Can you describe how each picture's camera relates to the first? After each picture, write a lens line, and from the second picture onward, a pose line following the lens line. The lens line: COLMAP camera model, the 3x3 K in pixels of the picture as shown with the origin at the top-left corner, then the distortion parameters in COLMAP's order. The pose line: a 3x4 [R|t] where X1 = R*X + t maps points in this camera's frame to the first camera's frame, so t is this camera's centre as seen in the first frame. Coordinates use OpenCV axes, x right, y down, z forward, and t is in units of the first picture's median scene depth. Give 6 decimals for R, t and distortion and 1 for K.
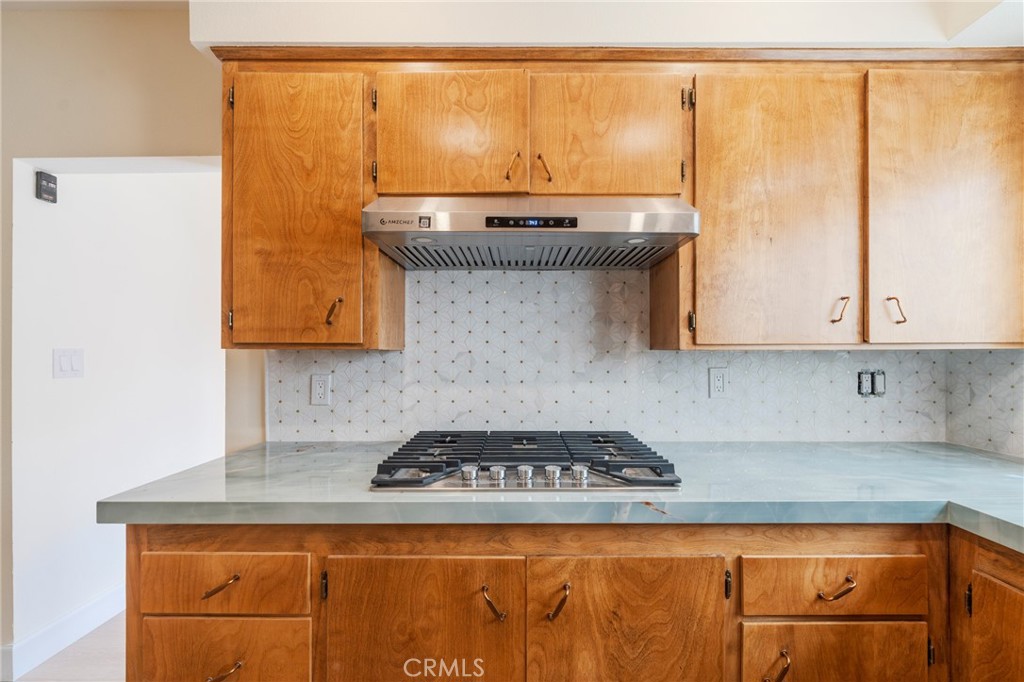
lens RADIAL K [[416.2, 0, 519.3], [0, 416.2, 352.6], [0, 0, 1]] dist [-0.002181, -0.000522]
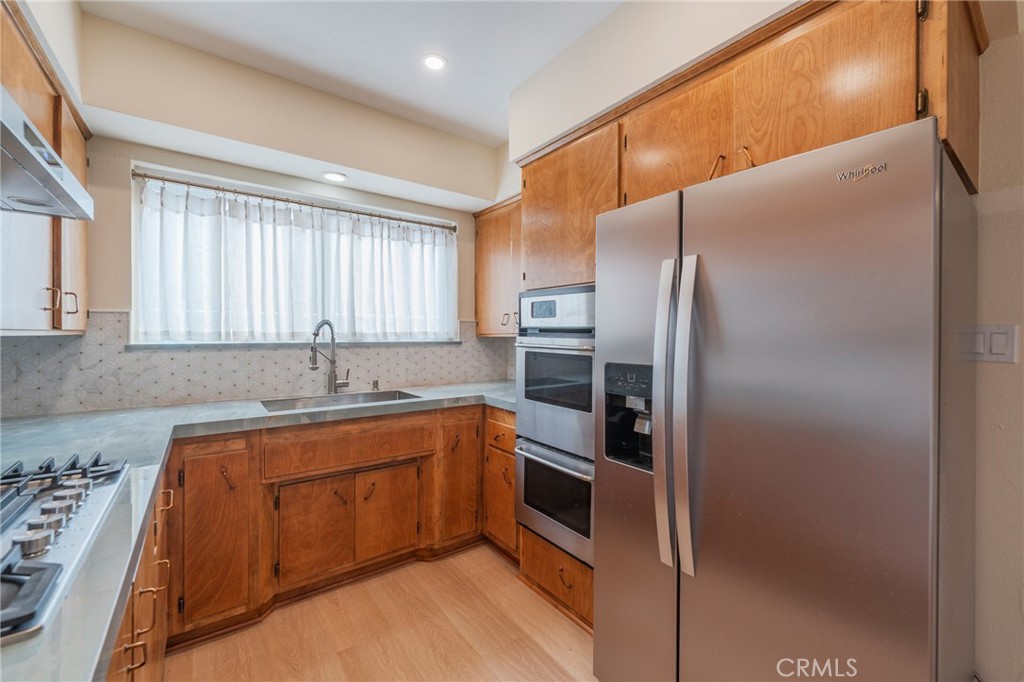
lens RADIAL K [[416.2, 0, 512.8], [0, 416.2, 335.9], [0, 0, 1]] dist [-0.002181, -0.000522]
pose [[-0.597851, -0.004887, 0.801592, -0.849408], [0.000717, 0.999978, 0.006631, -0.012306], [-0.801607, 0.004539, -0.597835, 0.674014]]
